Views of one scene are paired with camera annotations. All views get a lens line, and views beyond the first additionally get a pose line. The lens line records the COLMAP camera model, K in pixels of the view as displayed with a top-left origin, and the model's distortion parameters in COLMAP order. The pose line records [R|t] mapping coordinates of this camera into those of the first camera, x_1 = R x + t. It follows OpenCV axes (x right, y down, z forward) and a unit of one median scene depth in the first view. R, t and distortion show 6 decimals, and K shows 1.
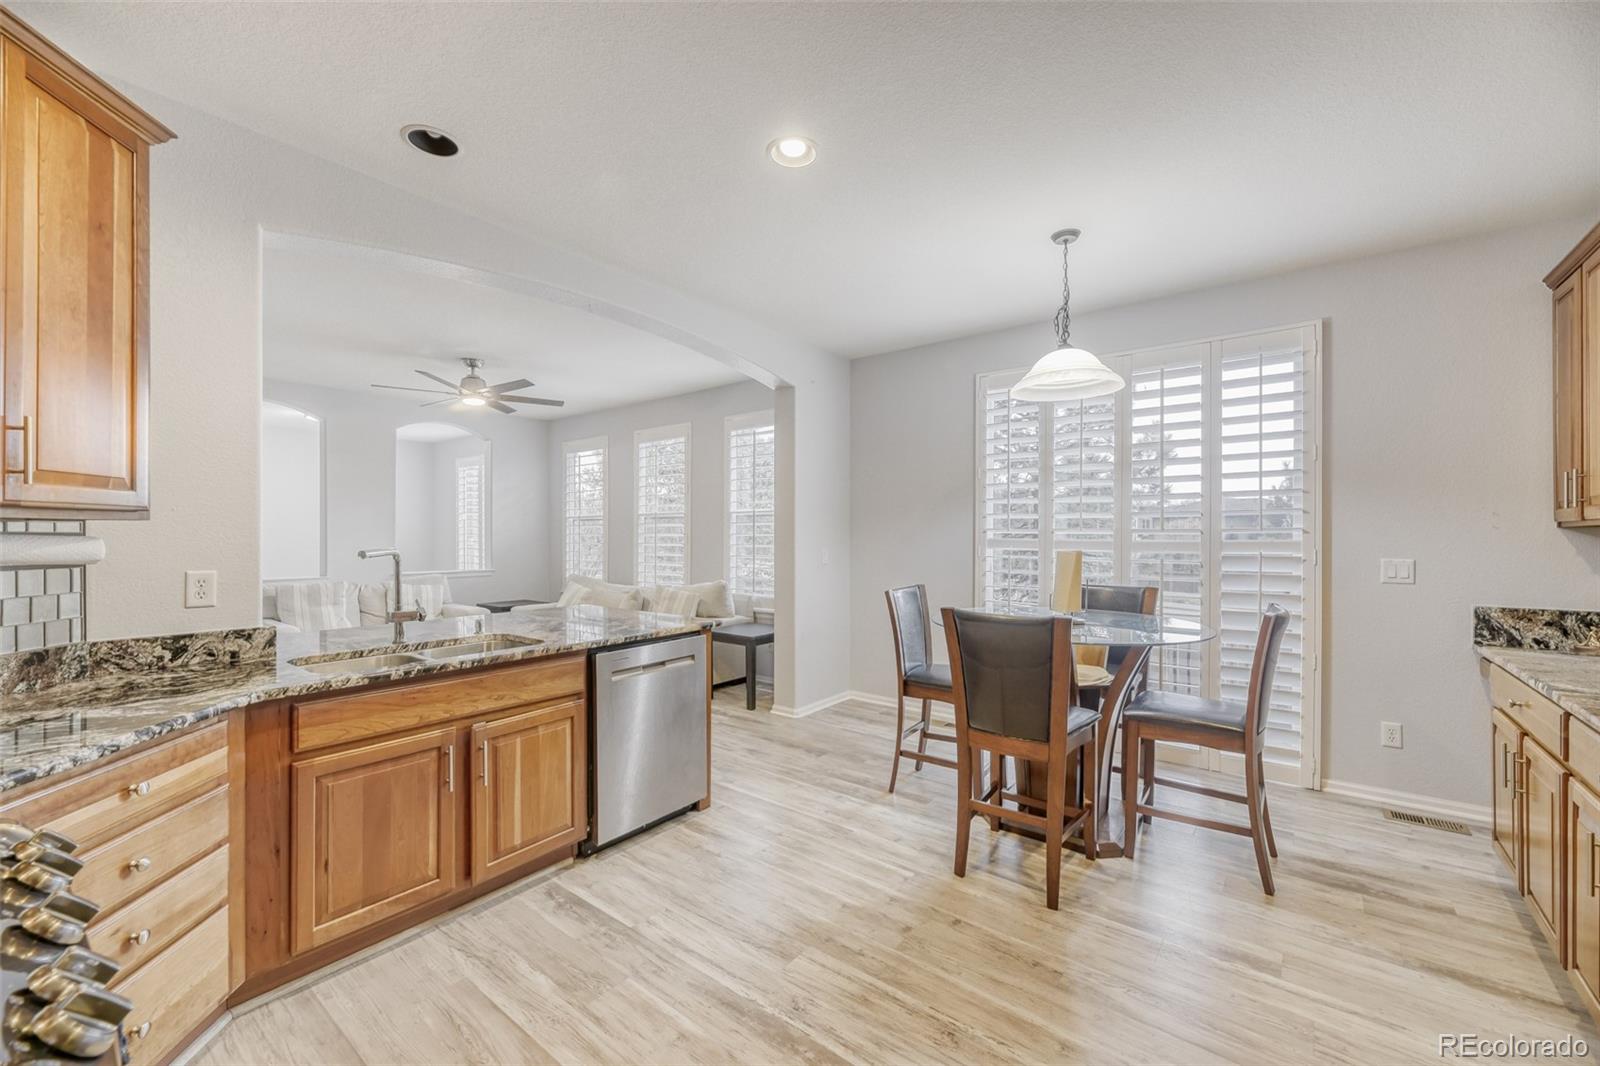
lens RADIAL K [[643.2, 0, 795.3], [0, 643.2, 533.6], [0, 0, 1]] dist [-0.001692, -0.000493]
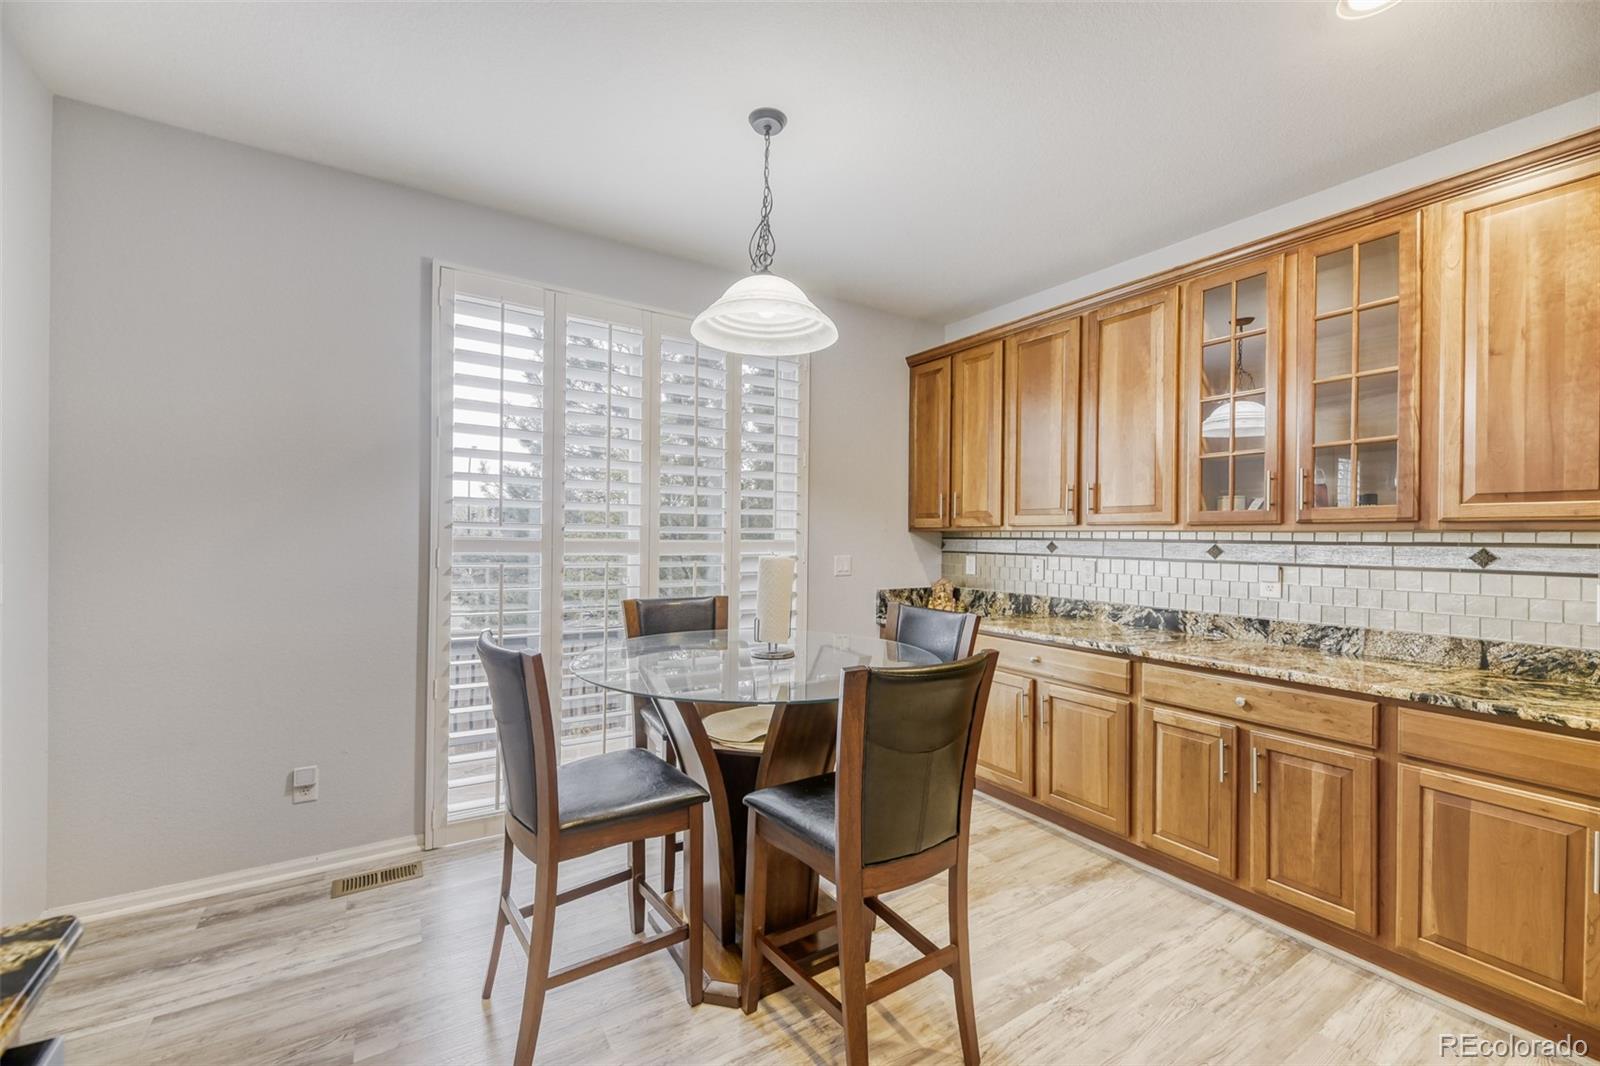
lens RADIAL K [[643.2, 0, 789.3], [0, 643.2, 536.0], [0, 0, 1]] dist [-0.001692, -0.000493]
pose [[0.334806, 0.001532, 0.942286, -0.348854], [-0.012757, 0.999914, 0.002907, 0.001303], [-0.942201, -0.012994, 0.334796, 1.007859]]
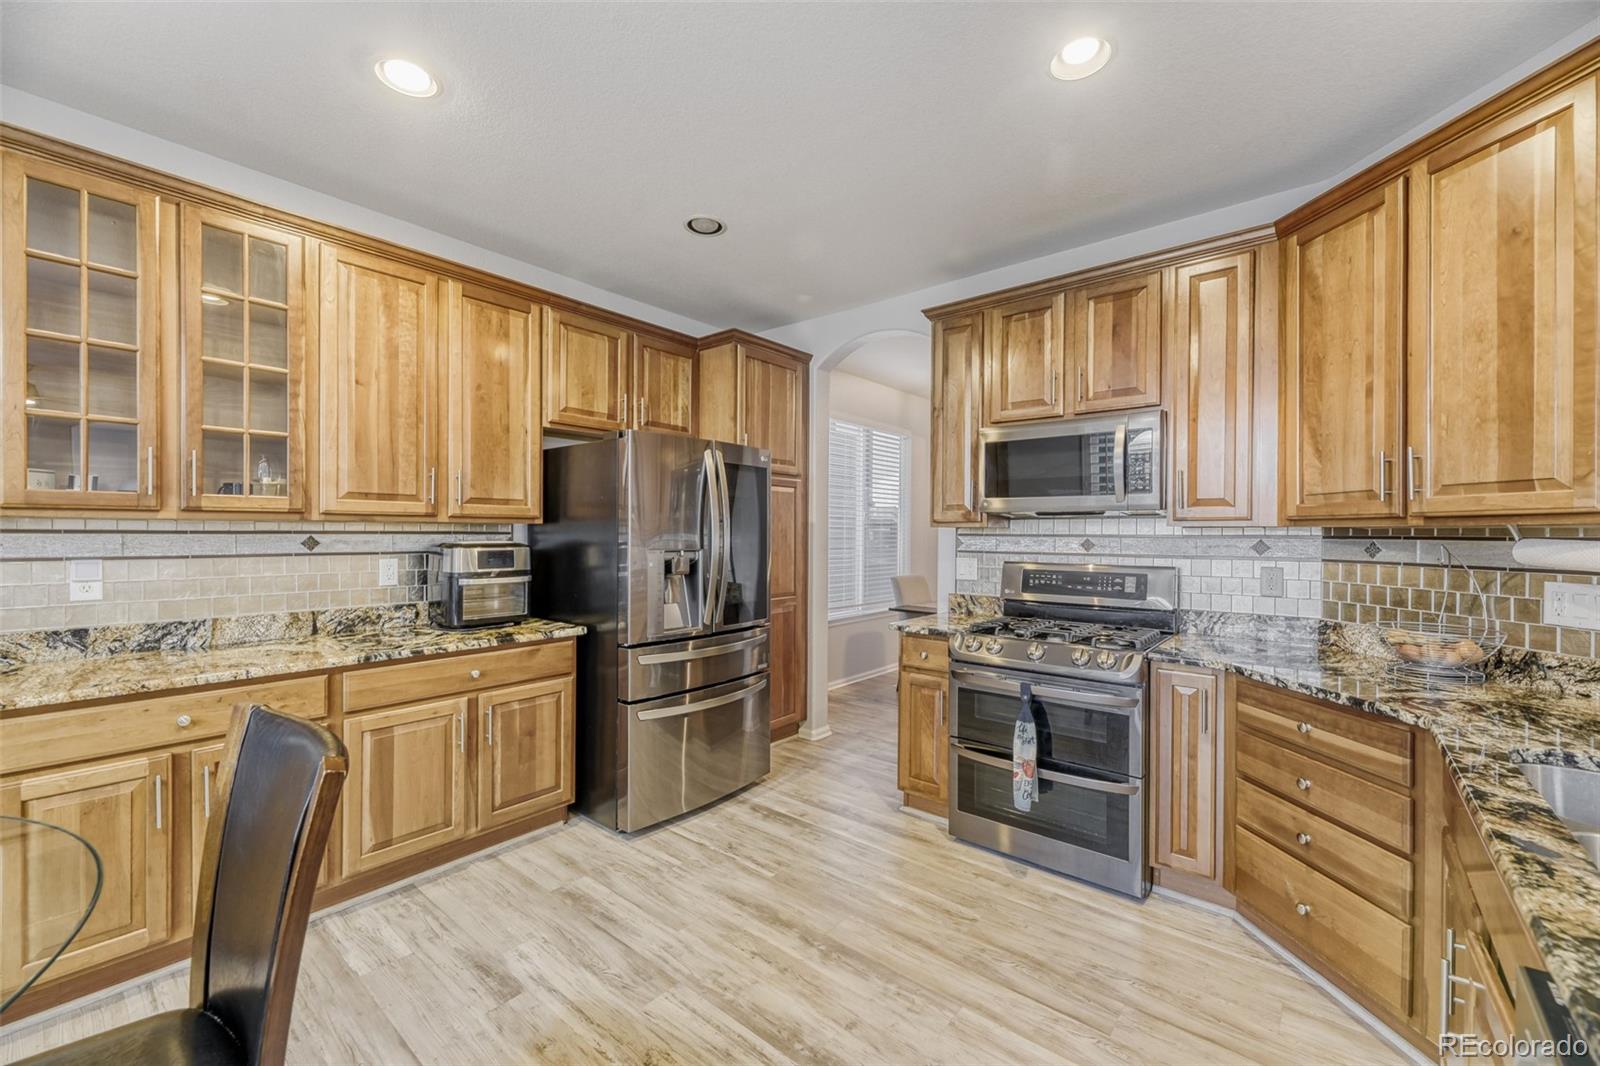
lens RADIAL K [[643.2, 0, 792.3], [0, 643.2, 535.9], [0, 0, 1]] dist [-0.001692, -0.000493]
pose [[-0.999236, -0.006708, 0.038500, -0.003402], [-0.006597, 0.999974, 0.003005, 0.001003], [-0.038519, 0.002748, -0.999254, 1.495477]]
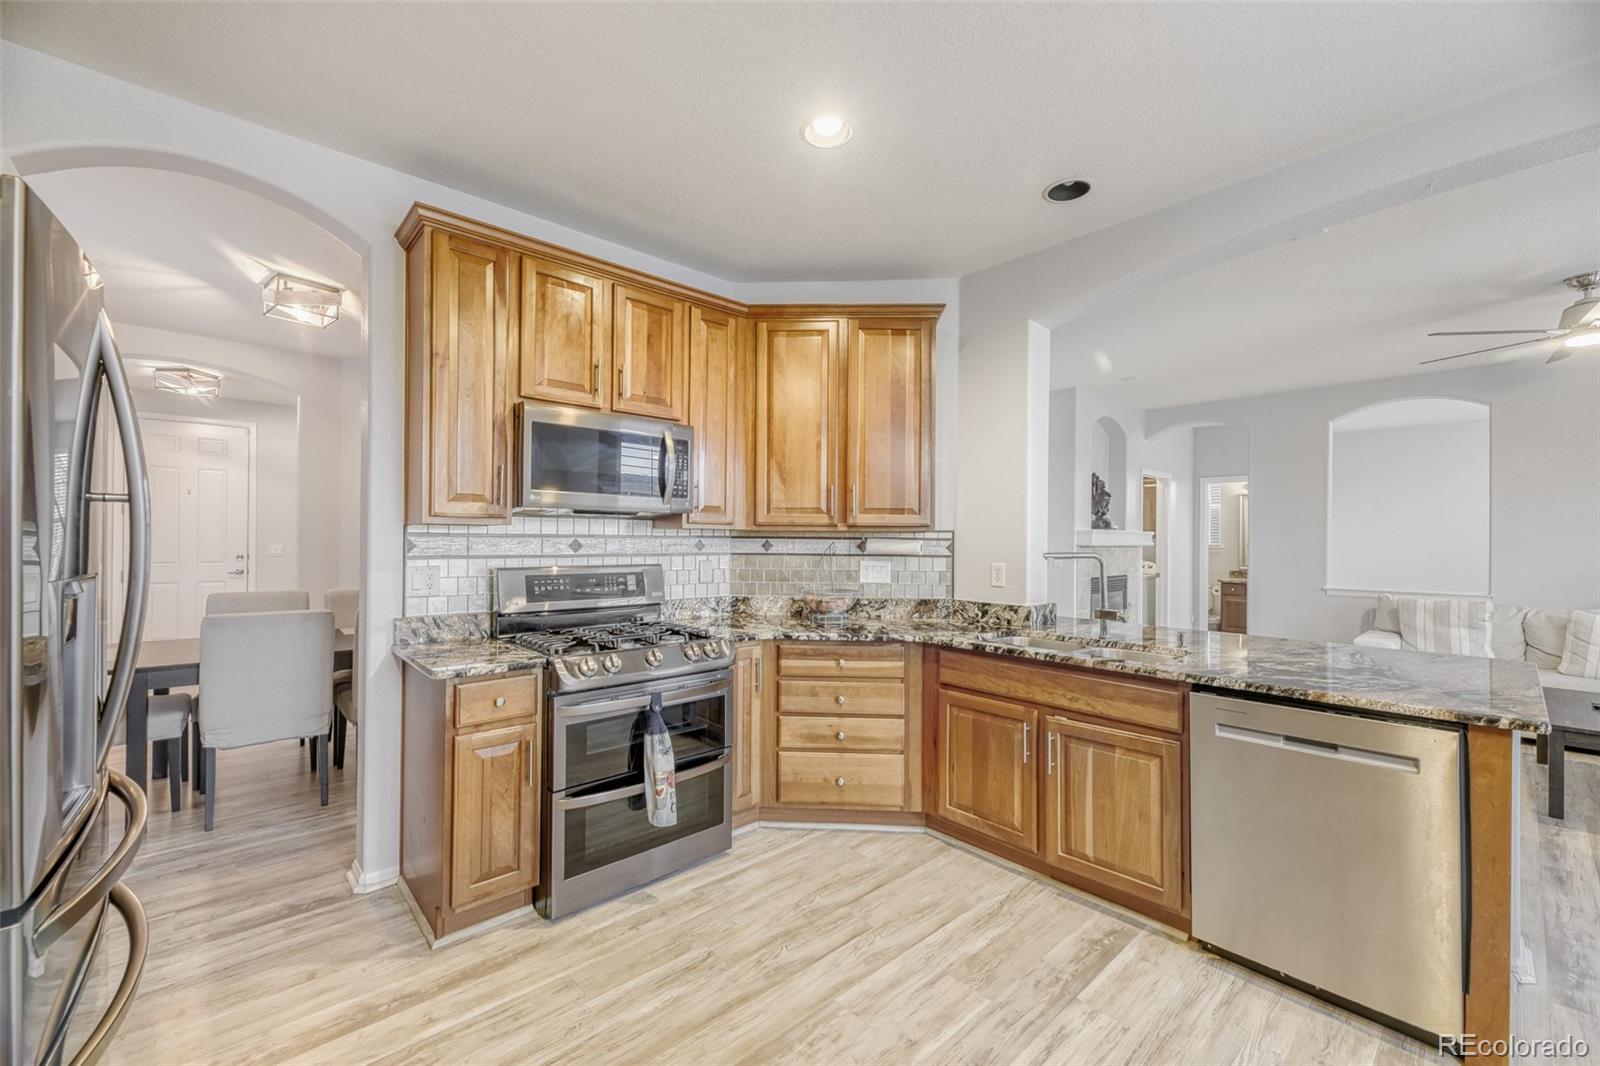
lens RADIAL K [[643.2, 0, 802.1], [0, 643.2, 535.3], [0, 0, 1]] dist [-0.001692, -0.000493]
pose [[-0.168260, -0.006481, -0.985721, 0.643104], [-0.007572, 0.999957, -0.005282, 0.002599], [0.985714, 0.006575, -0.168302, 0.764654]]
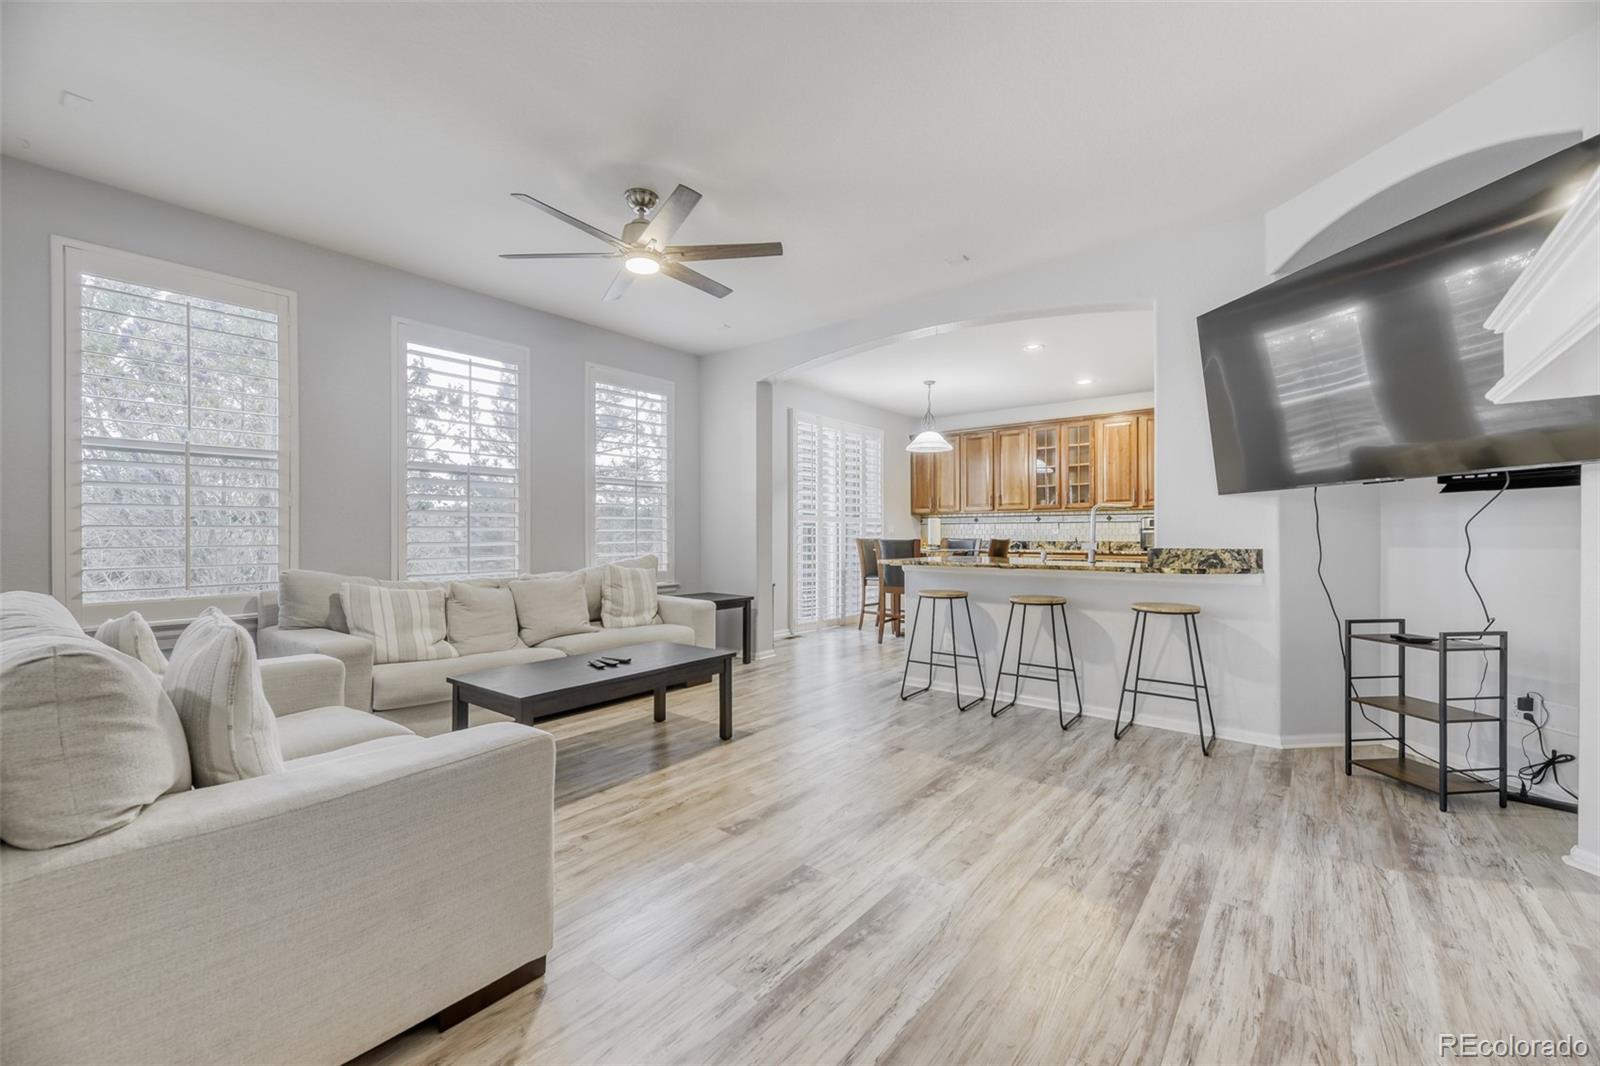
lens RADIAL K [[643.2, 0, 797.2], [0, 643.2, 531.8], [0, 0, 1]] dist [-0.001692, -0.000493]
pose [[0.002207, 0.006396, 0.999977, -2.522483], [-0.001906, 0.999978, -0.006392, 0.122791], [-0.999996, -0.001892, 0.002219, 2.001649]]
